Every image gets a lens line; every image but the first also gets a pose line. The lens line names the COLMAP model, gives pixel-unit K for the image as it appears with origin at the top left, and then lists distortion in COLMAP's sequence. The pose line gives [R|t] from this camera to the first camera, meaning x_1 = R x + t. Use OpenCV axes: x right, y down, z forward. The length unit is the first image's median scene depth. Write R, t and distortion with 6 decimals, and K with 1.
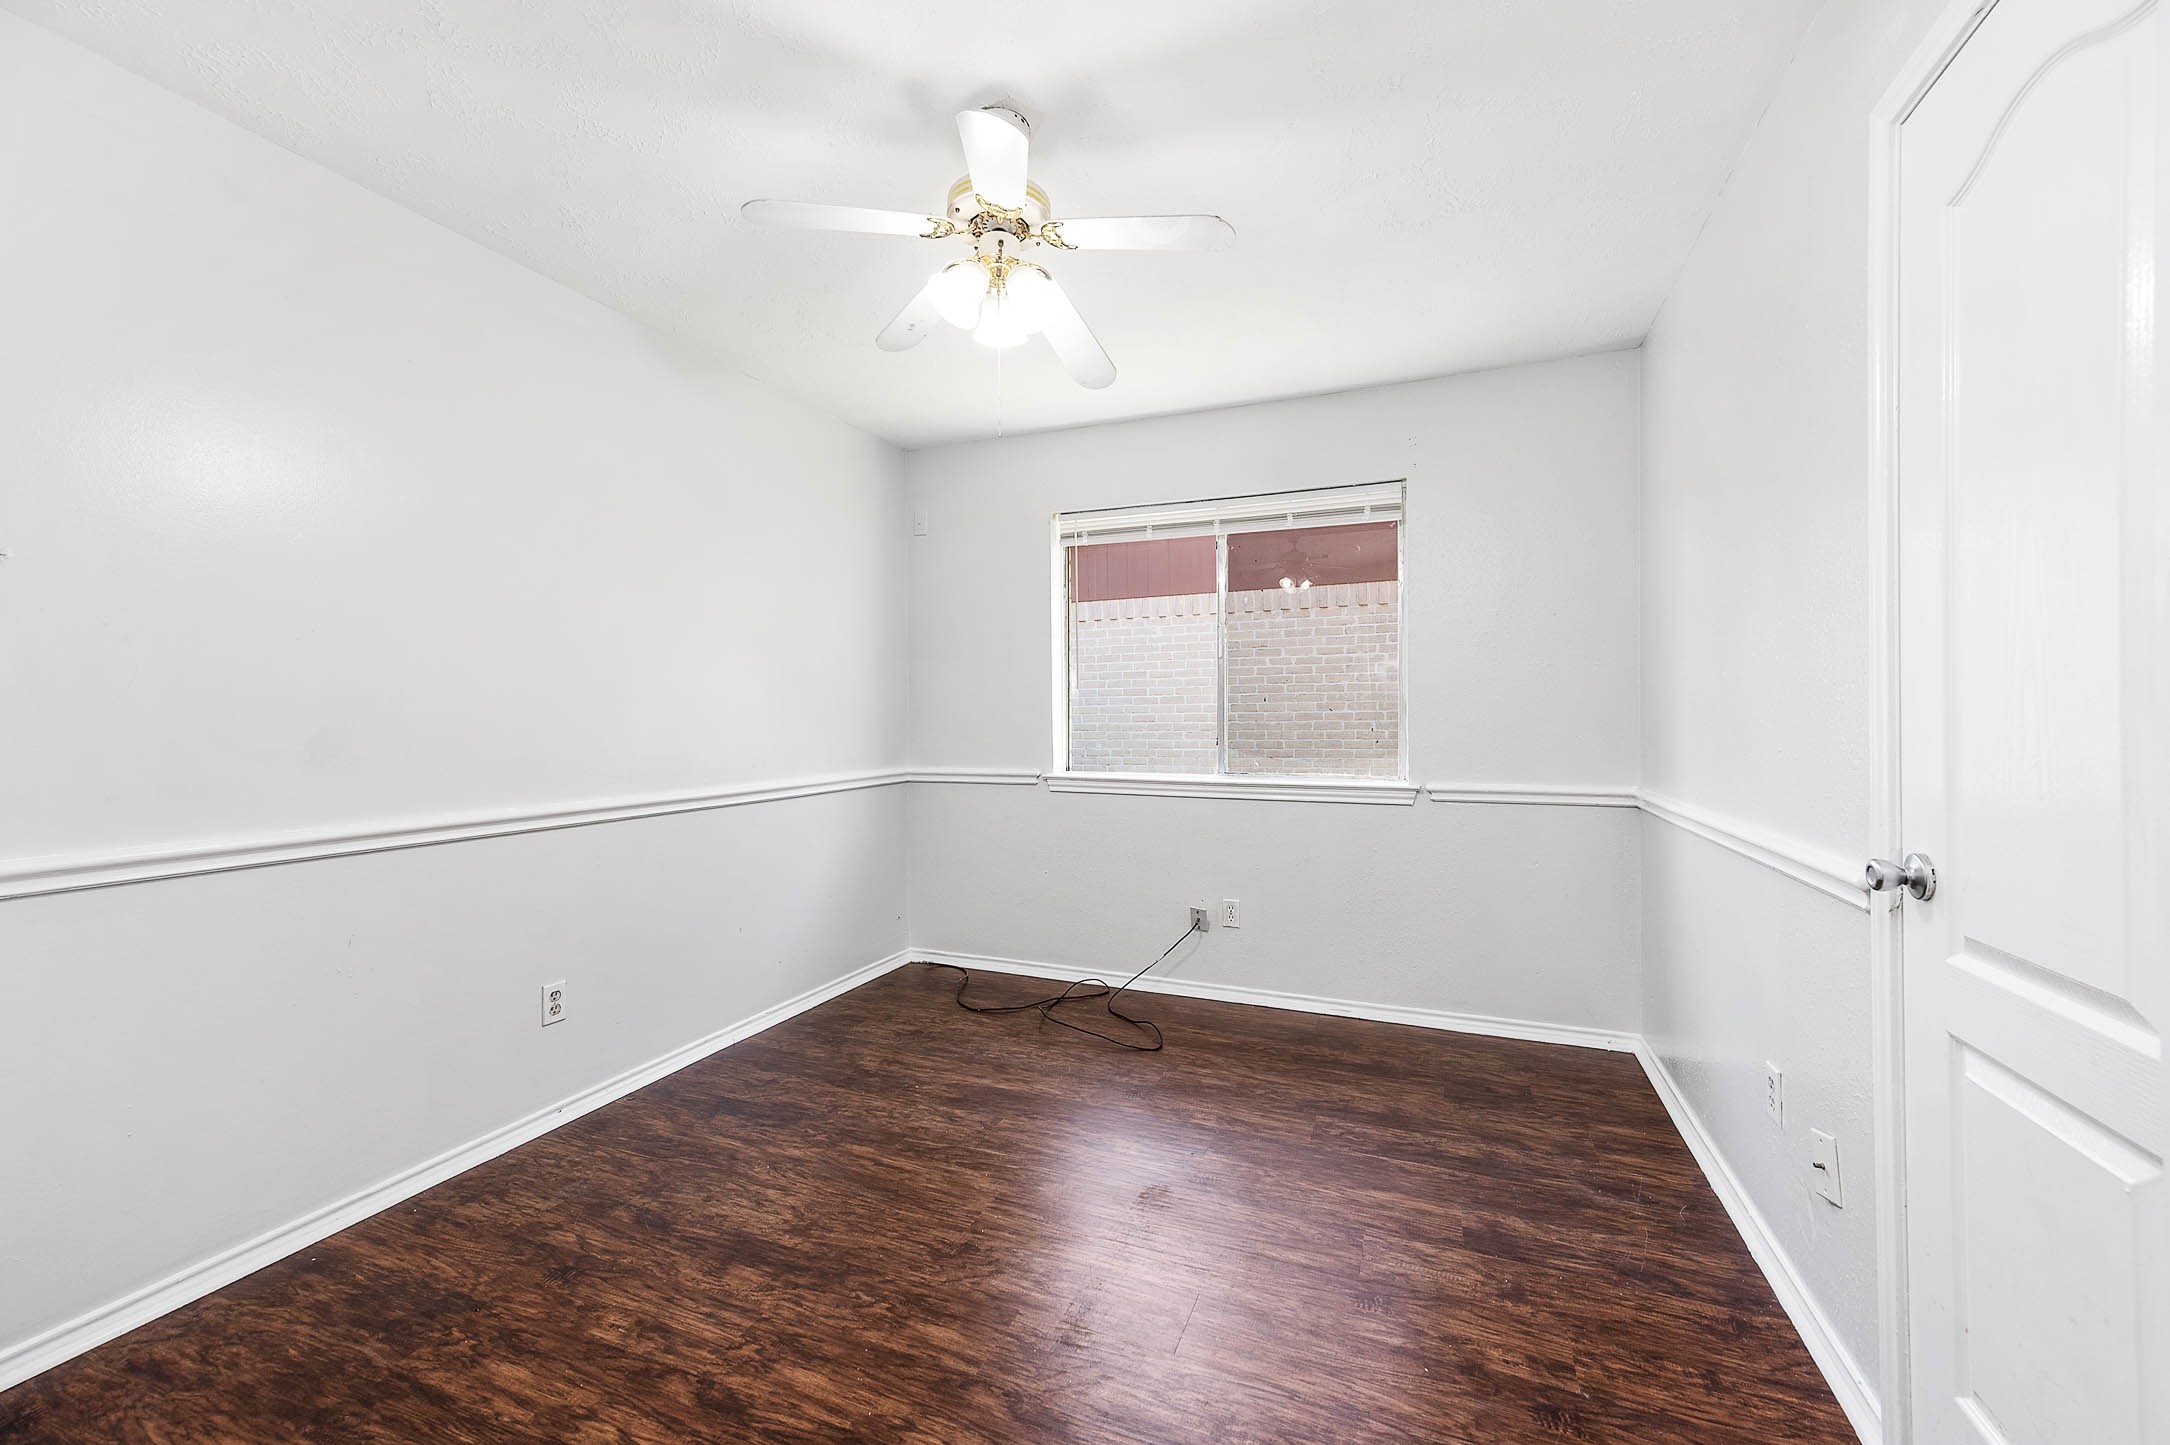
lens RADIAL K [[851.2, 0, 1086.1], [0, 851.2, 728.7], [0, 0, 1]] dist [0.004667, 0.000233]
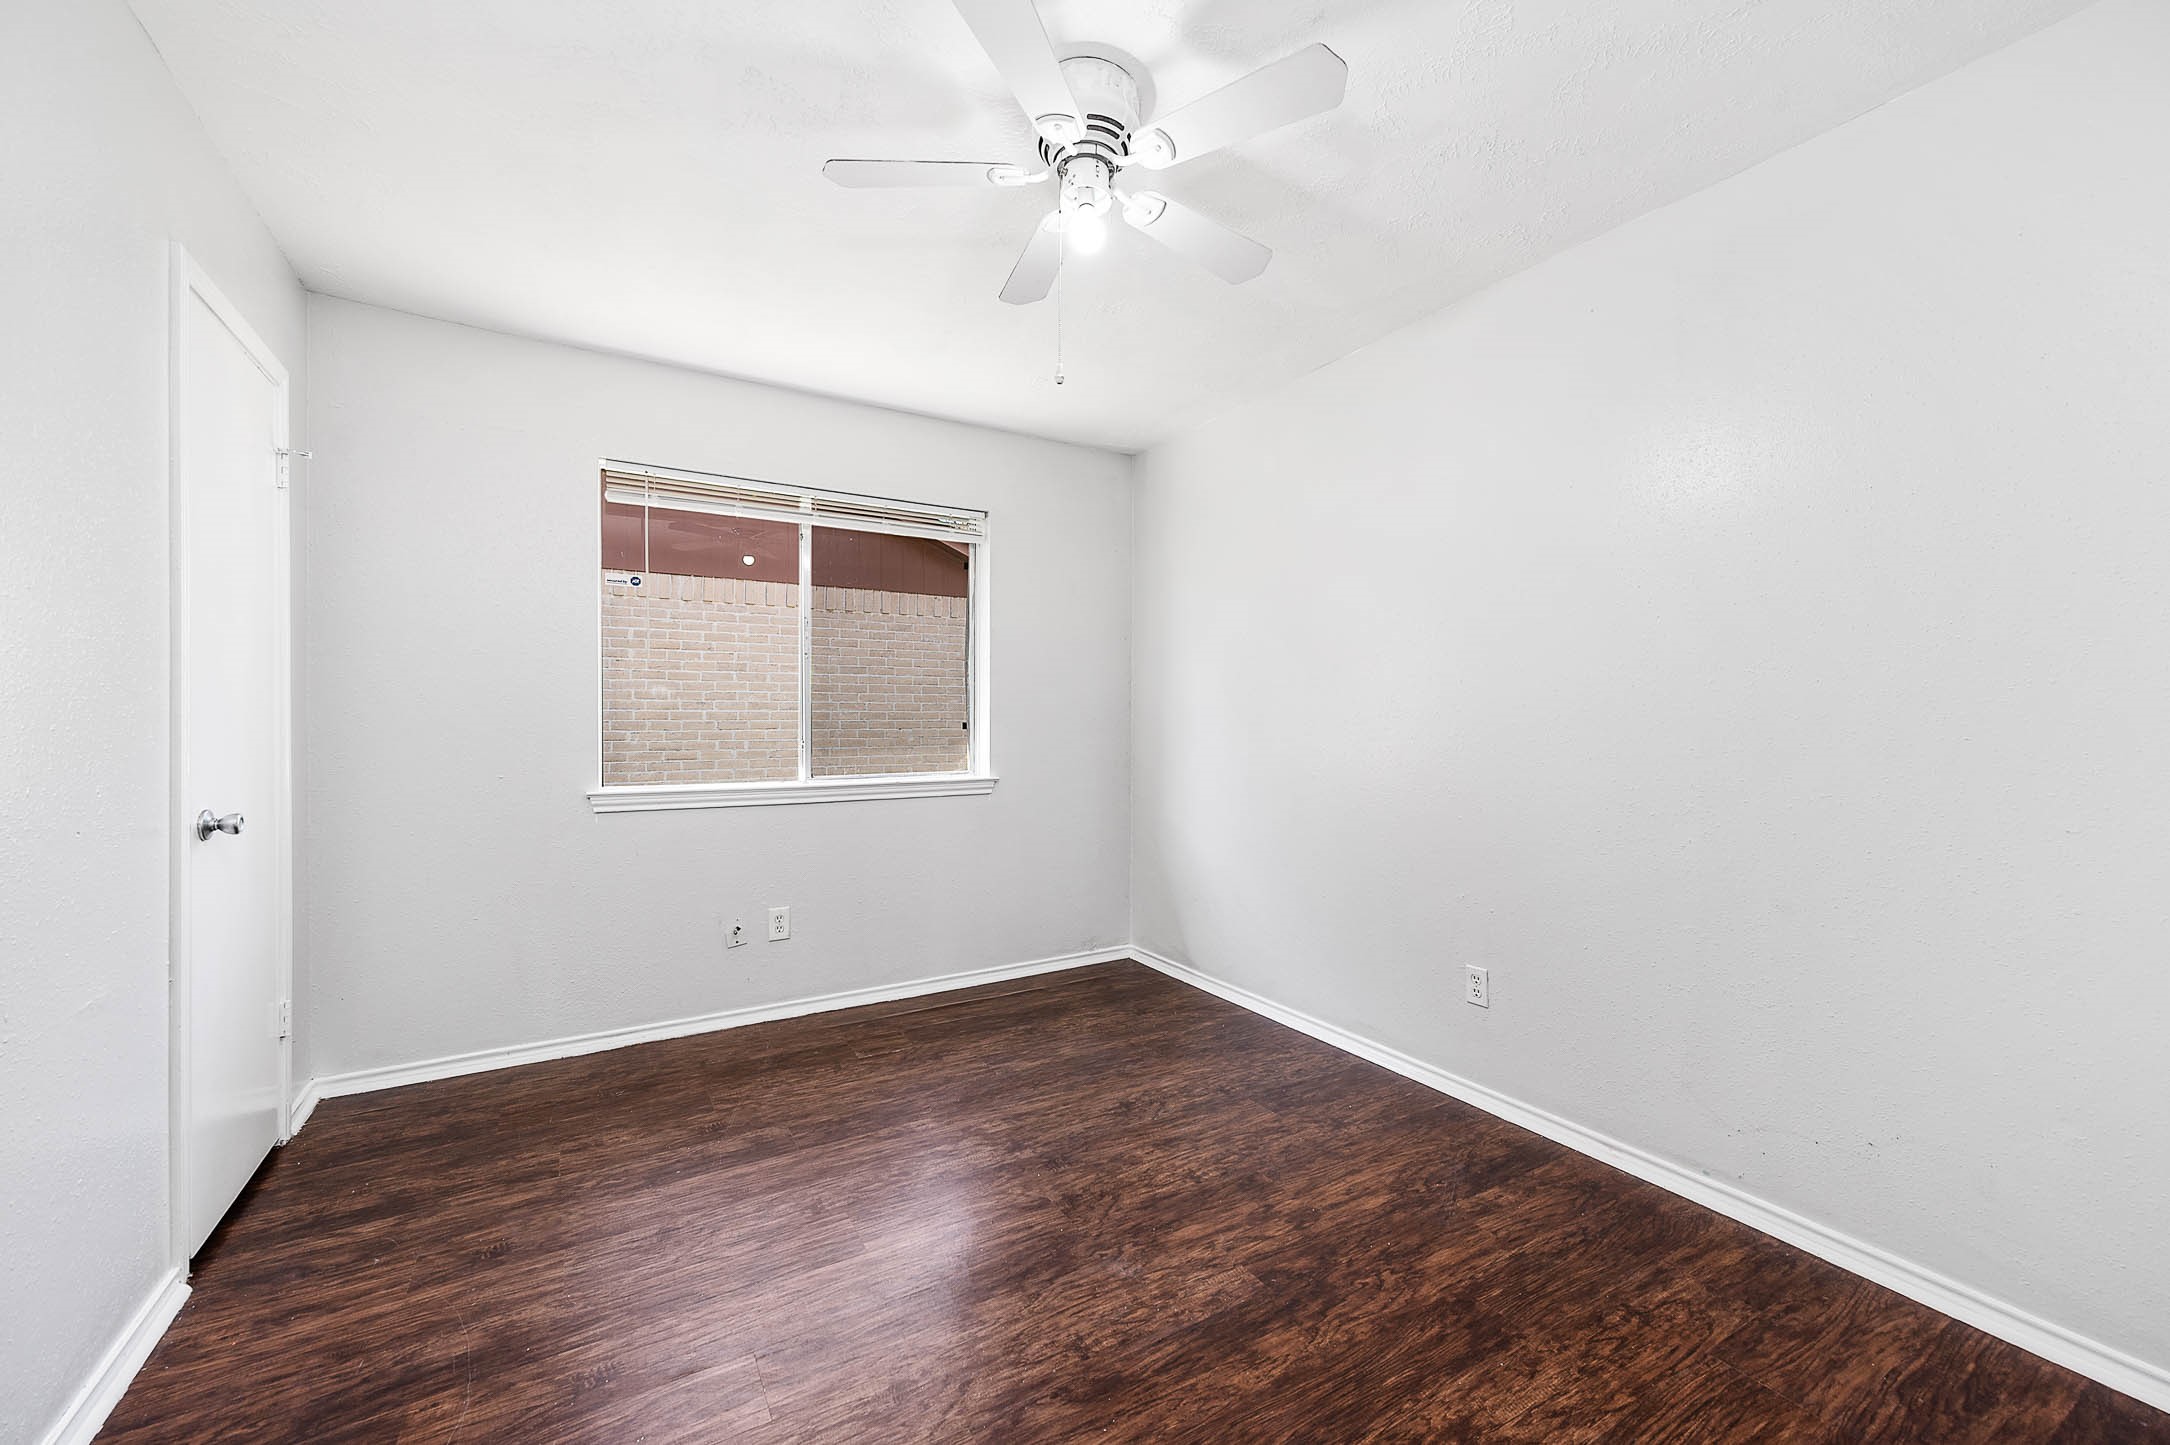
lens RADIAL K [[851.2, 0, 1092.1], [0, 851.2, 717.6], [0, 0, 1]] dist [0.004667, 0.000233]
pose [[0.583112, 0.009504, 0.812336, -0.460524], [0.001434, 0.999918, -0.012729, 0.001125], [-0.812391, 0.008587, 0.583050, 0.197423]]
